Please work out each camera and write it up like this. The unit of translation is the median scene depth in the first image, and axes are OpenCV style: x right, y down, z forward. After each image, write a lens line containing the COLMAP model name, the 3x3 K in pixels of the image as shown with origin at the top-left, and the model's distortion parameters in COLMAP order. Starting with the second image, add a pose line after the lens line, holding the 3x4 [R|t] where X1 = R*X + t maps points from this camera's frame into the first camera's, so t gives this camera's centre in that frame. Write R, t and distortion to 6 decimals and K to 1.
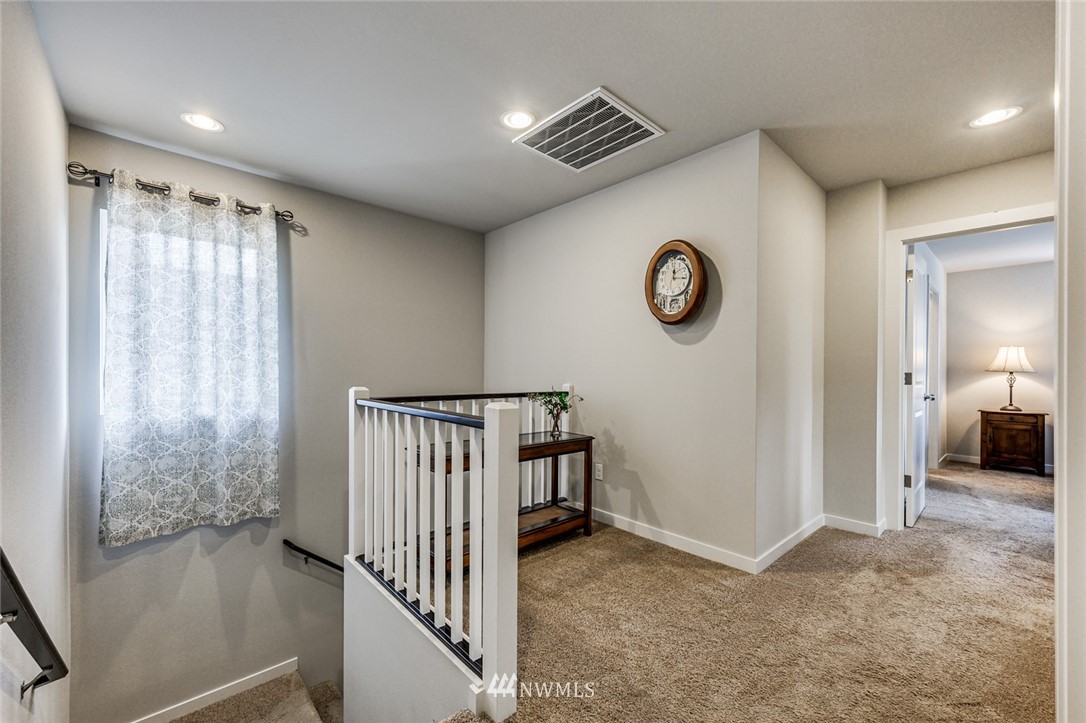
lens RADIAL K [[438.5, 0, 548.3], [0, 438.5, 370.0], [0, 0, 1]] dist [-0.001476, -0.000186]
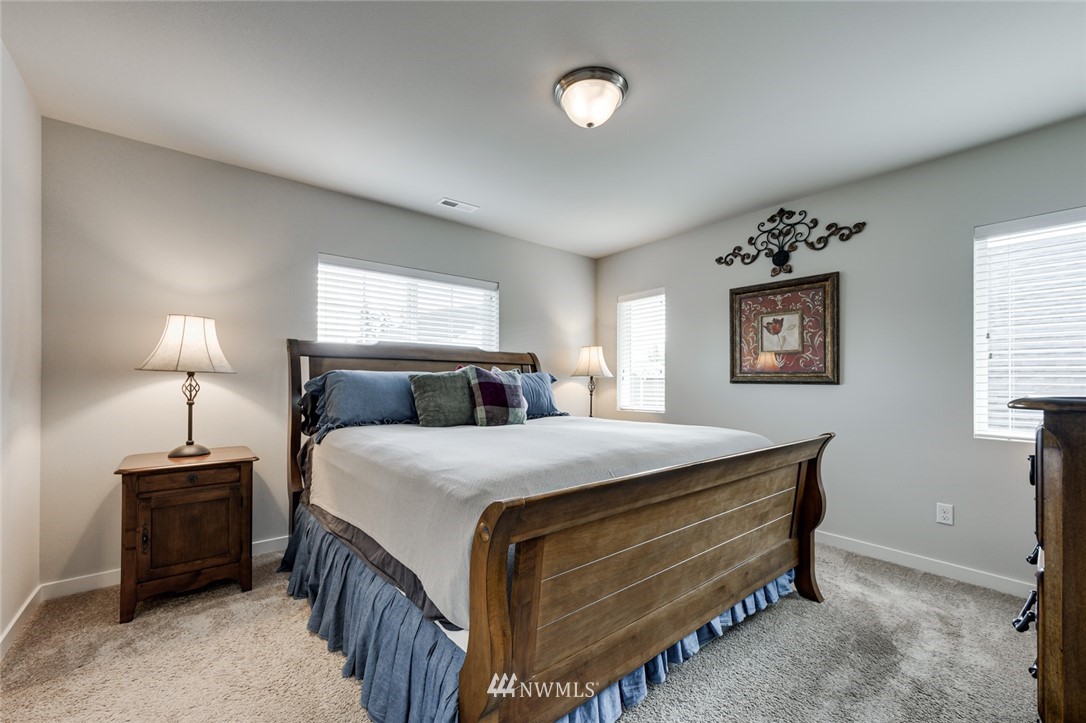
lens RADIAL K [[438.5, 0, 547.2], [0, 438.5, 366.6], [0, 0, 1]] dist [-0.001476, -0.000186]
pose [[0.067378, -0.004198, 0.997719, 0.629385], [-0.005807, 0.999973, 0.004600, -0.005907], [-0.997711, -0.006104, 0.067351, 0.600892]]
